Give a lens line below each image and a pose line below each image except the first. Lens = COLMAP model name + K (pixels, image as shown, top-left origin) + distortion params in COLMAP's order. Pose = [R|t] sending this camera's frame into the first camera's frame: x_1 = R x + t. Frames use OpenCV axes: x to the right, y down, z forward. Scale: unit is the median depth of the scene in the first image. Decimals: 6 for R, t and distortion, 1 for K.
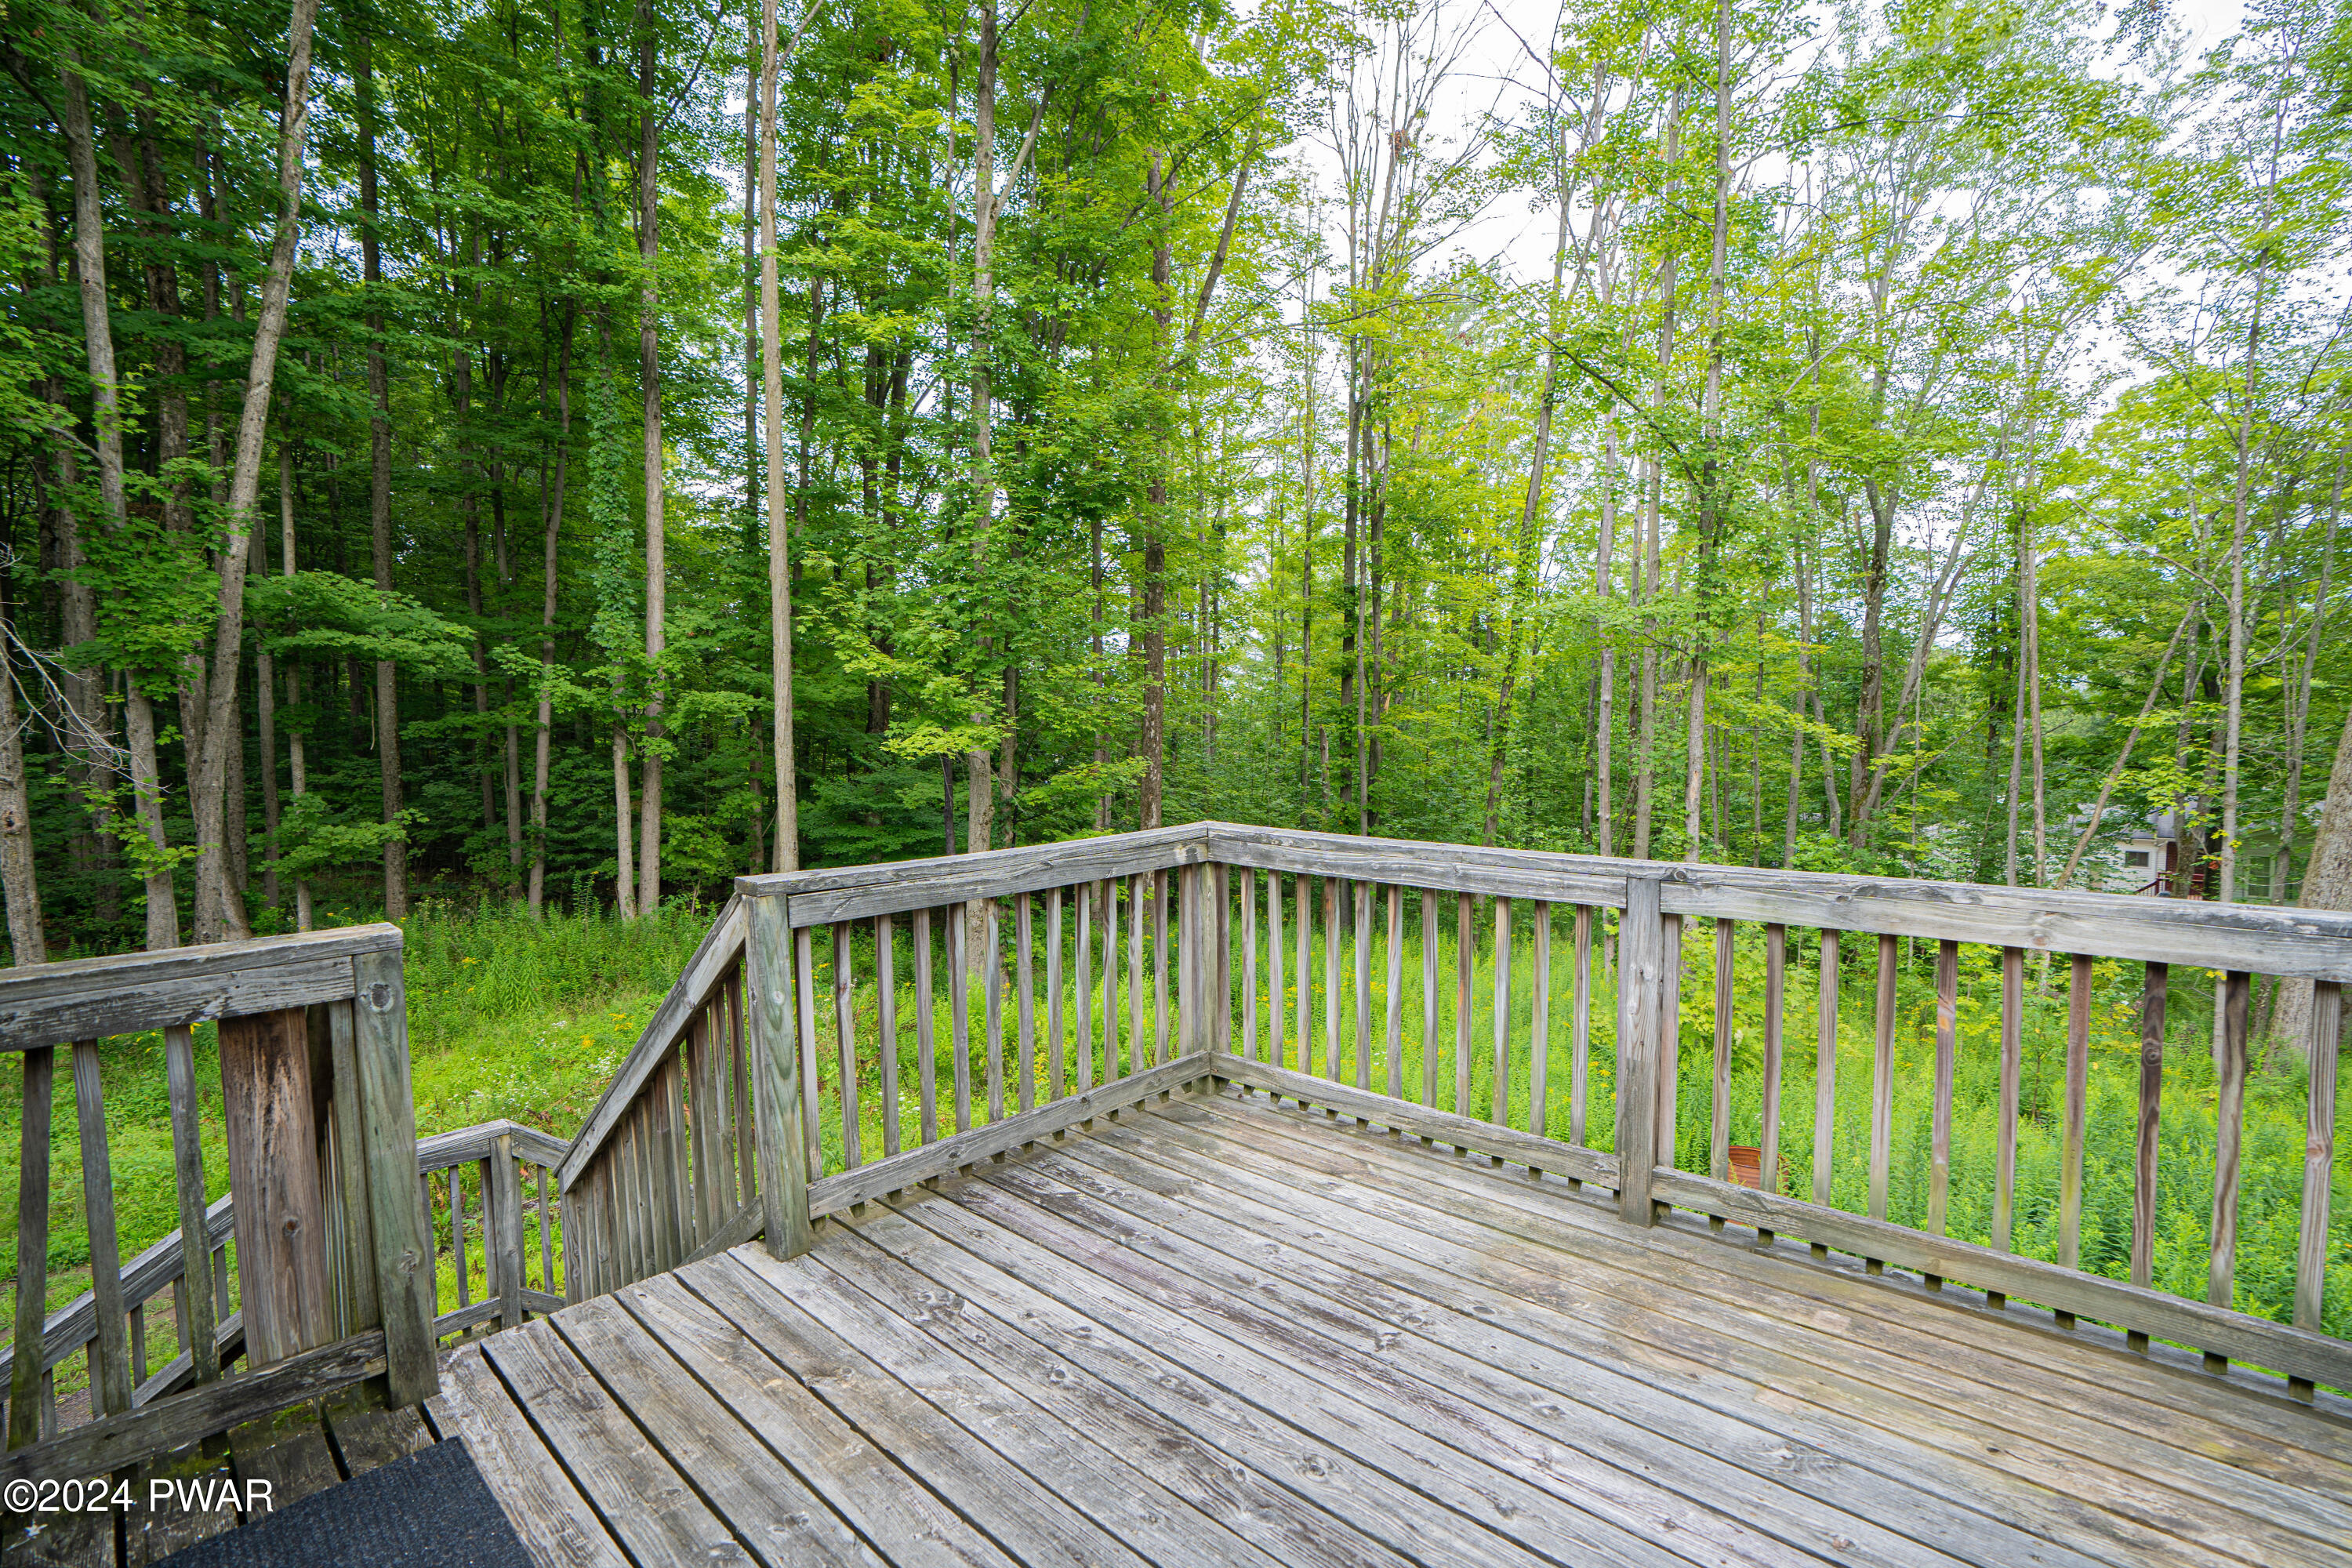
lens RADIAL K [[1073.6, 0, 1180.0], [0, 1073.6, 793.0], [0, 0, 1]] dist [-0.045064, 0.011246]
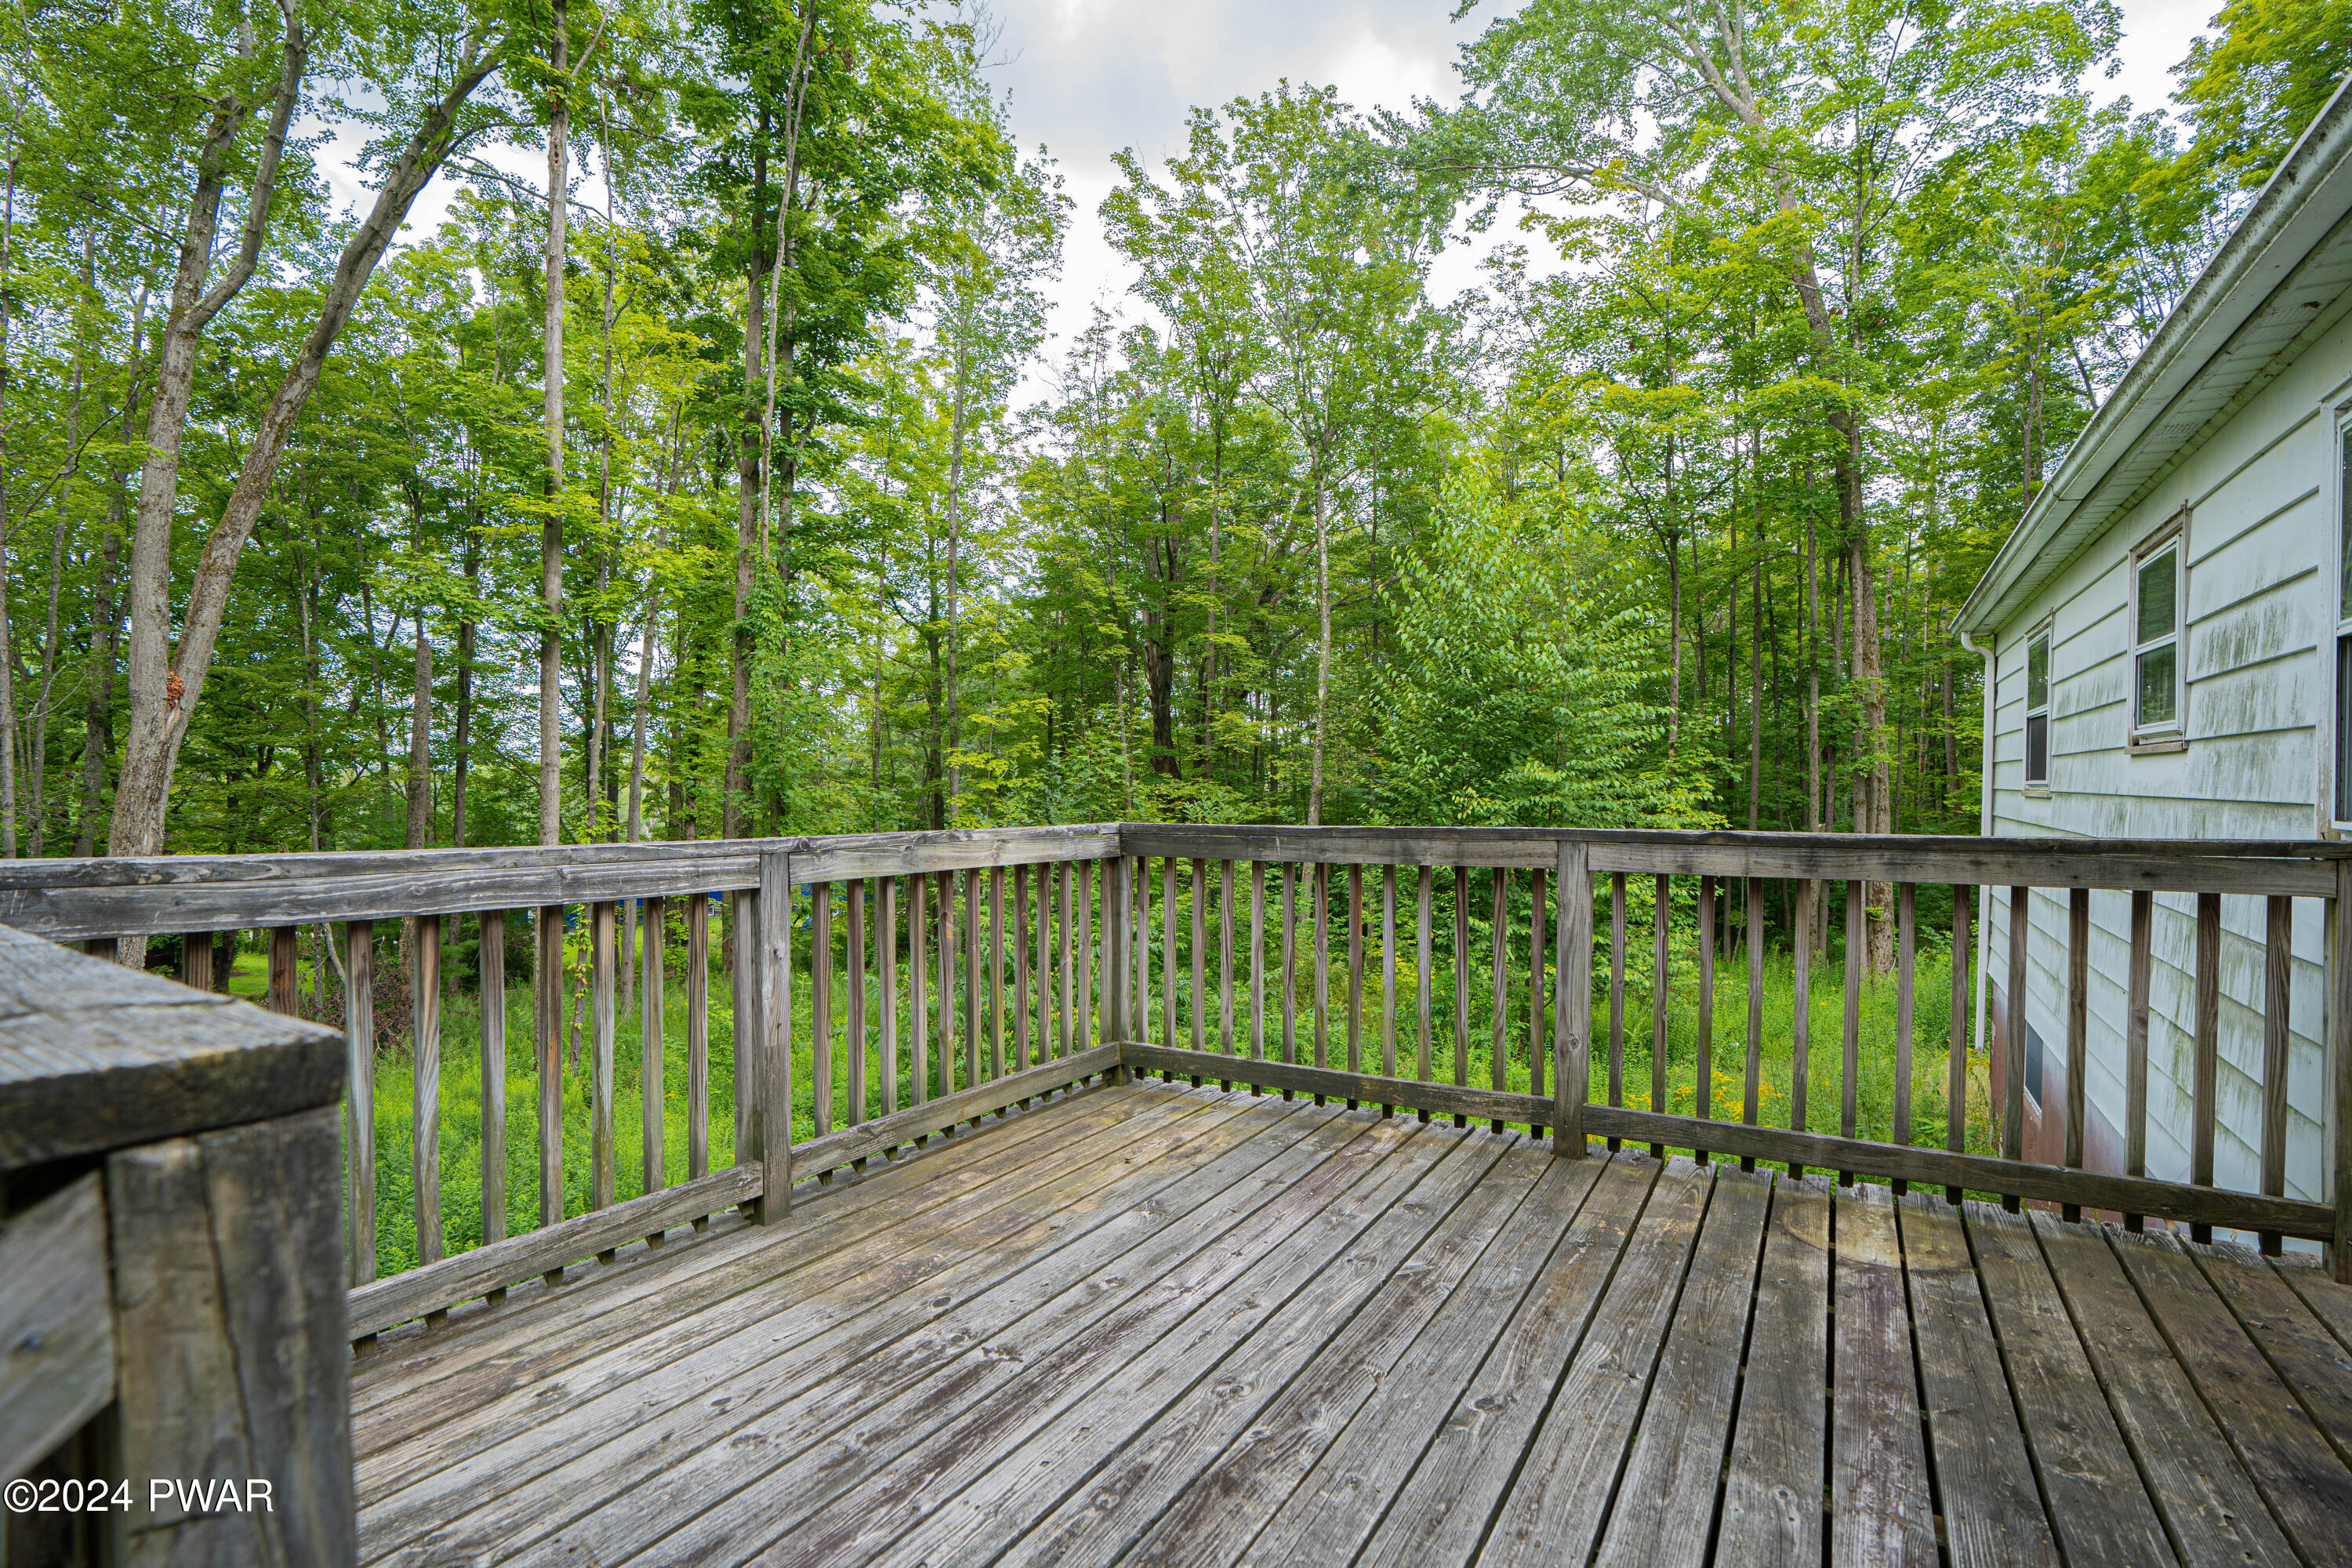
lens RADIAL K [[1073.6, 0, 1170.6], [0, 1073.6, 794.8], [0, 0, 1]] dist [-0.045064, 0.011246]
pose [[-0.175389, 0.005086, 0.984486, -0.654903], [0.061186, 0.998110, 0.005744, 0.049663], [-0.982596, 0.061244, -0.175369, 0.918914]]
